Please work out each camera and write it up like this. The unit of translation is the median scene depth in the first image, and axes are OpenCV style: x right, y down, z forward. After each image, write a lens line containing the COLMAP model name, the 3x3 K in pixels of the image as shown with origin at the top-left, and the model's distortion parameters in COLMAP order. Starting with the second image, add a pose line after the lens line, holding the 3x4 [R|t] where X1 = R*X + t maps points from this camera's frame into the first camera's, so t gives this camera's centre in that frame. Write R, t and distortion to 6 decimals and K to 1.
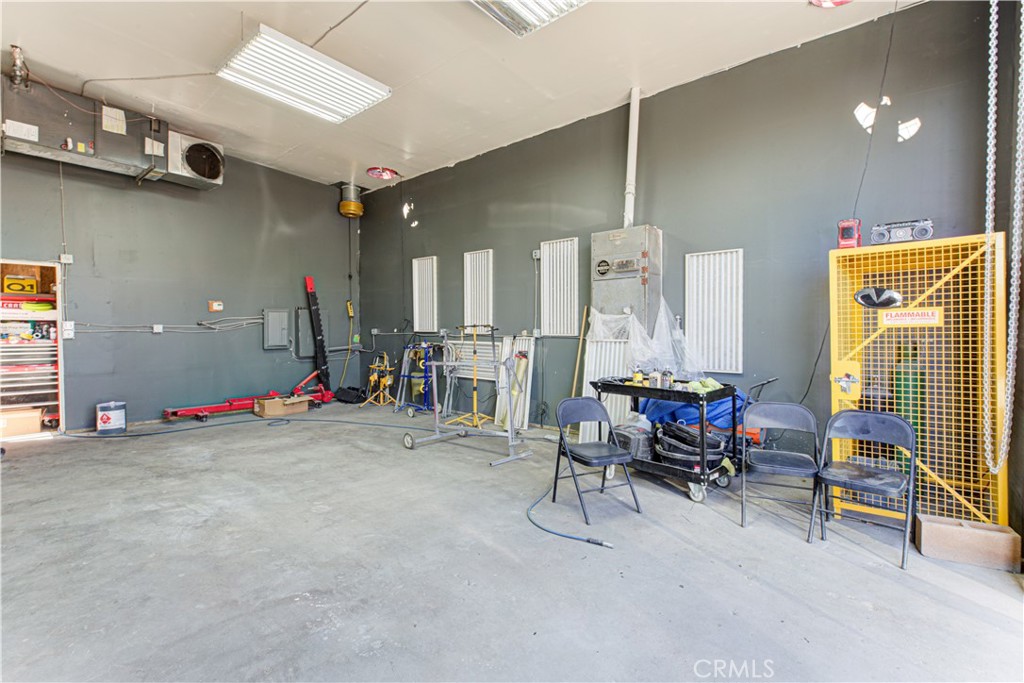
lens RADIAL K [[470.0, 0, 507.5], [0, 470.0, 337.6], [0, 0, 1]] dist [-0.012349, -0.000048]
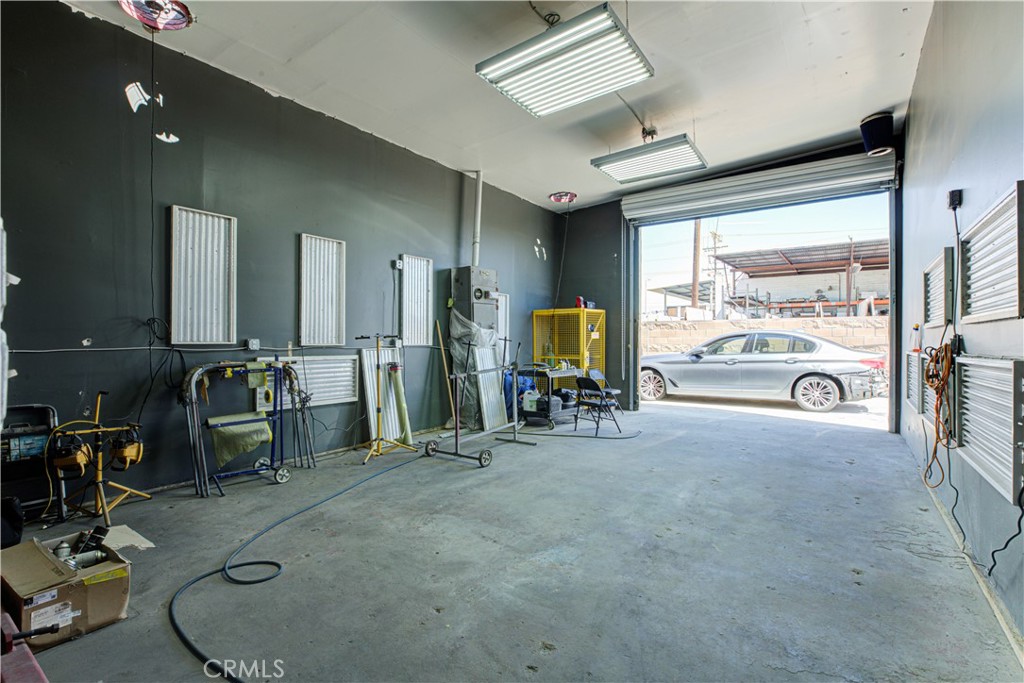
lens RADIAL K [[470.0, 0, 516.6], [0, 470.0, 342.5], [0, 0, 1]] dist [-0.012349, -0.000048]
pose [[-0.101072, -0.006002, 0.994861, -0.957182], [0.019123, 0.999785, 0.007975, -0.014802], [-0.994695, 0.019830, -0.100936, 0.855409]]
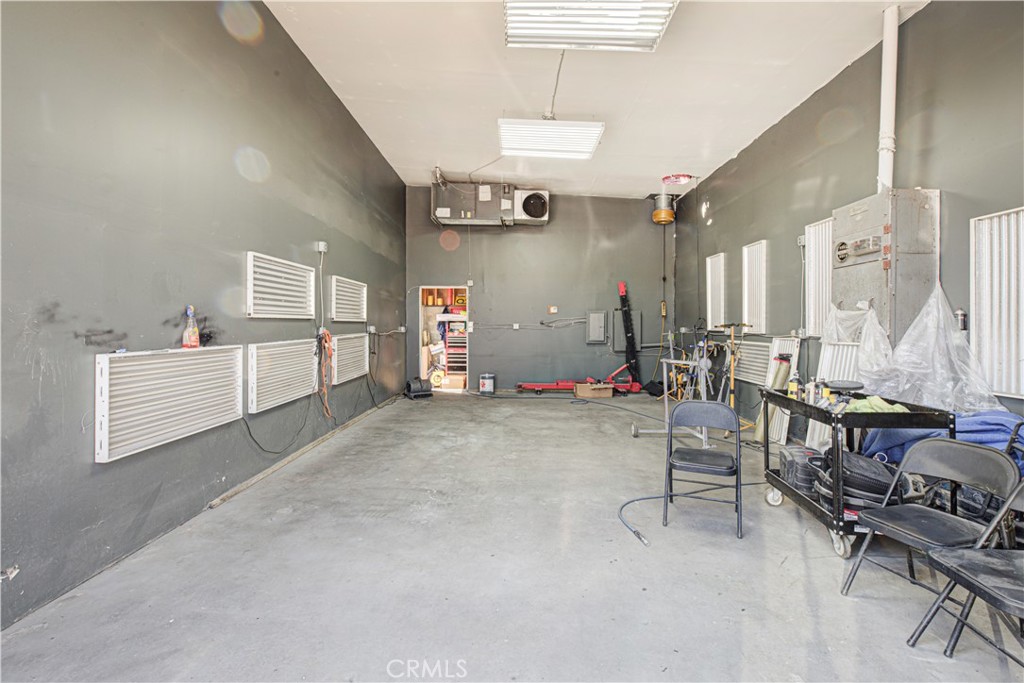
lens RADIAL K [[470.0, 0, 510.9], [0, 470.0, 324.3], [0, 0, 1]] dist [-0.012349, -0.000048]
pose [[0.644904, -0.000145, -0.764263, 0.369669], [-0.018333, 0.999709, -0.015660, -0.002881], [0.764043, 0.024111, 0.644714, 0.052990]]
